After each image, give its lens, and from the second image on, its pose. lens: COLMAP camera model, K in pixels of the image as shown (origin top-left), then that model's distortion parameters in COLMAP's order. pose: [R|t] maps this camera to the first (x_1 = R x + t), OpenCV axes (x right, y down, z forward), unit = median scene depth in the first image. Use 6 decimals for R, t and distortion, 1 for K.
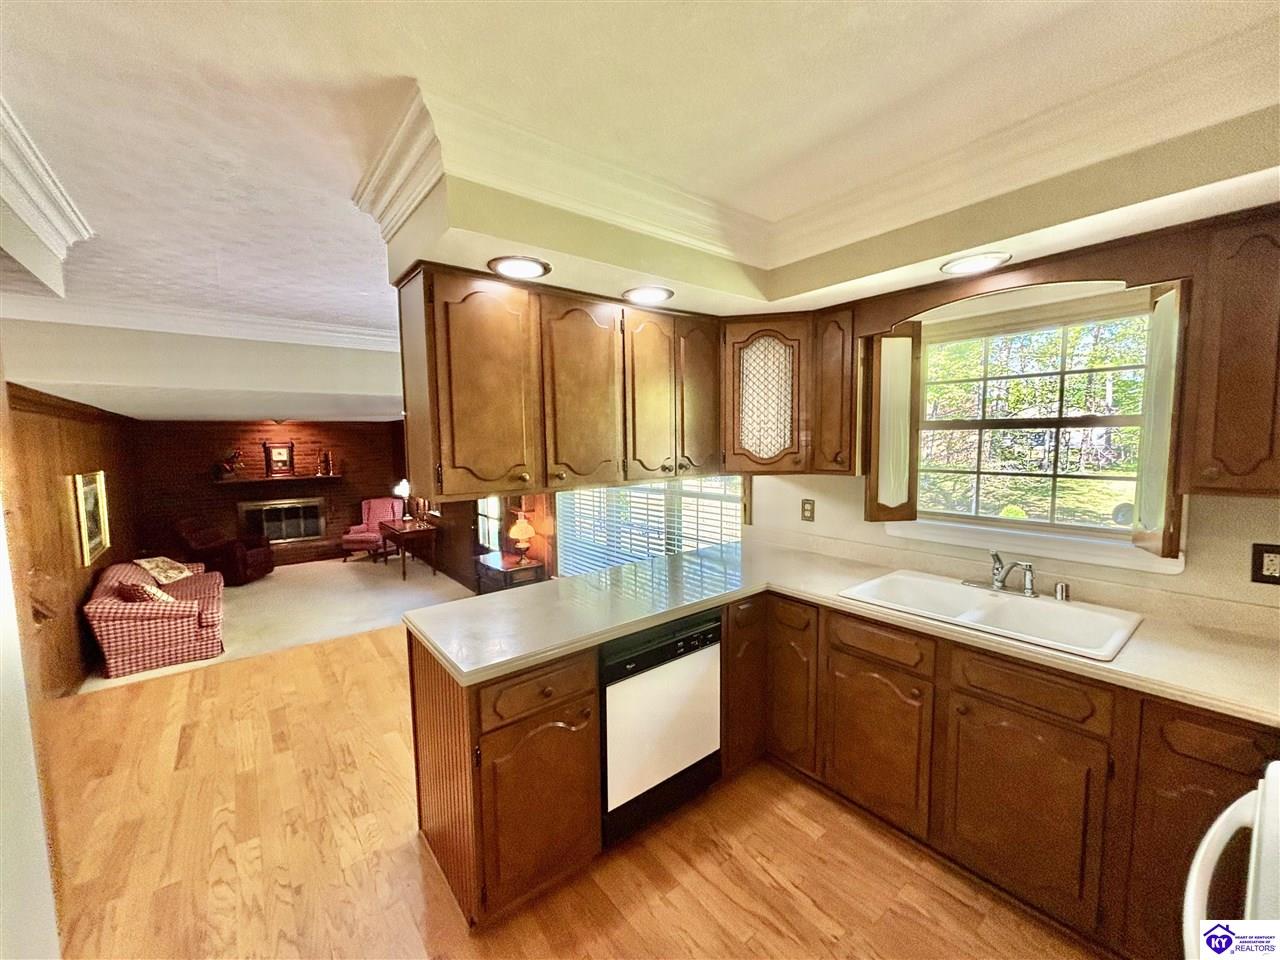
lens RADIAL K [[512.5, 0, 641.6], [0, 512.5, 481.9], [0, 0, 1]] dist [0.002906, 0.000273]
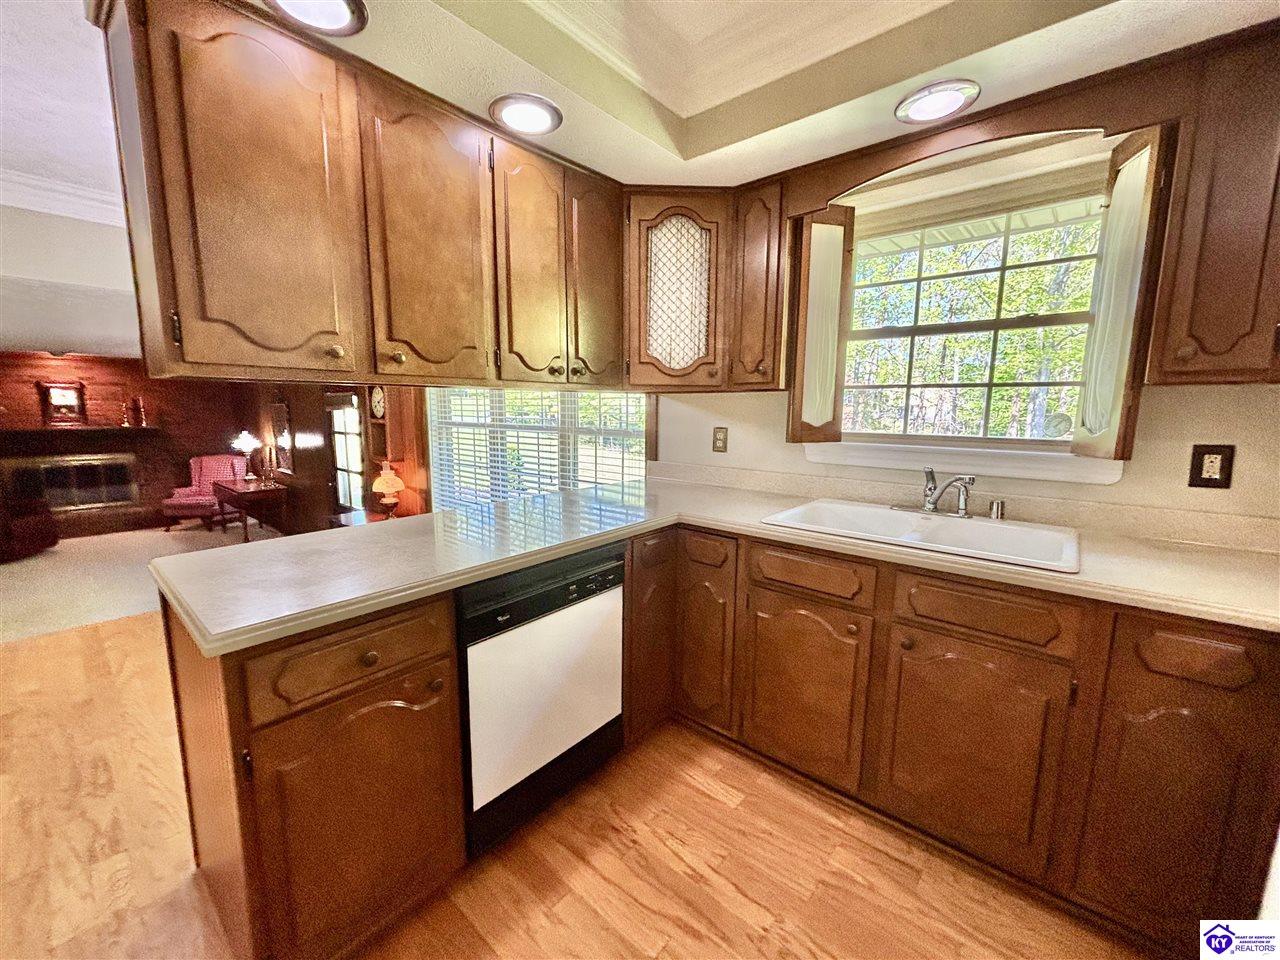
lens RADIAL K [[512.5, 0, 641.6], [0, 512.5, 481.9], [0, 0, 1]] dist [0.002906, 0.000273]
pose [[0.980690, -0.006073, 0.195474, 0.026507], [-0.005431, 0.998286, 0.058264, 0.105828], [-0.195492, -0.058200, 0.978977, 0.220175]]
